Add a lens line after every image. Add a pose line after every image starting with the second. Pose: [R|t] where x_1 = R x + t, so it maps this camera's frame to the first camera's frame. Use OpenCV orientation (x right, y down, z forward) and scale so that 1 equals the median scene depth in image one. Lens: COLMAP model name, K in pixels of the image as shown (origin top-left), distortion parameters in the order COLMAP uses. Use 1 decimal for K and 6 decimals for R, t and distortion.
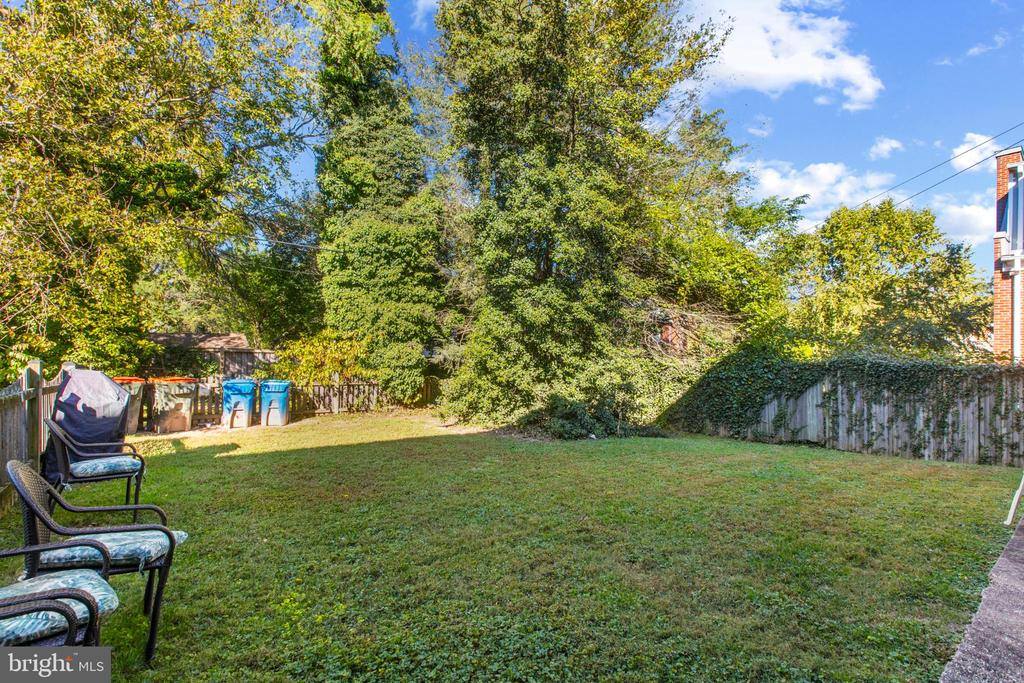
lens RADIAL K [[467.4, 0, 512.0], [0, 467.4, 341.5], [0, 0, 1]] dist [-0.038887, 0.017136]
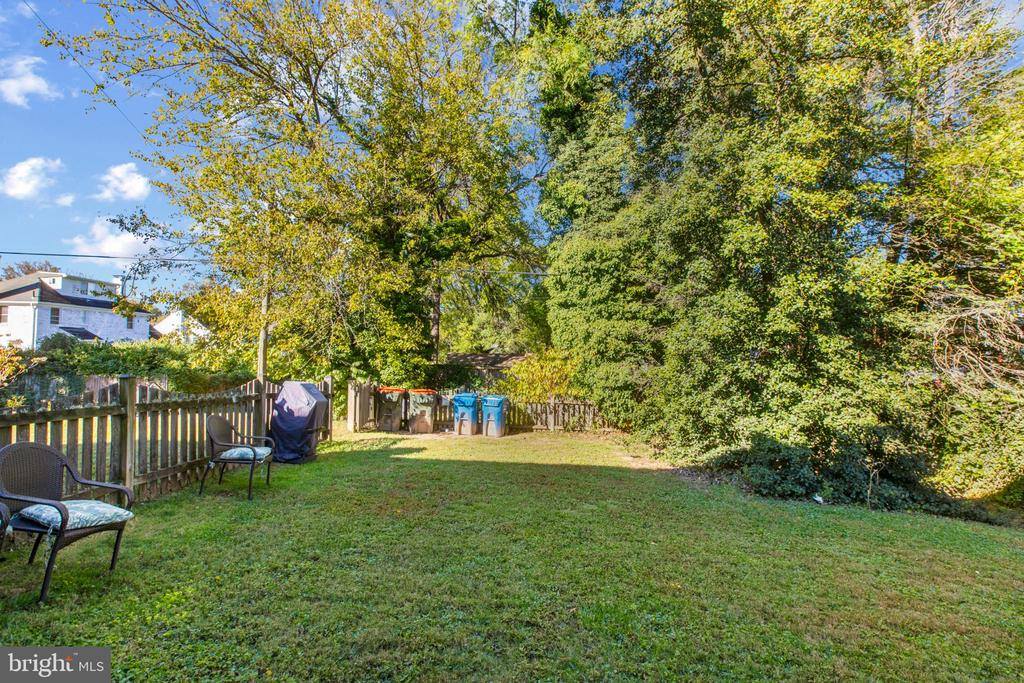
lens RADIAL K [[459.3, 0, 511.9], [0, 459.3, 338.4], [0, 0, 1]] dist [-0.020501, 0.000207]
pose [[0.781824, -0.027820, -0.622878, 0.190895], [-0.001932, 0.998891, -0.047038, -0.001687], [0.623496, 0.037979, 0.780904, 0.140575]]
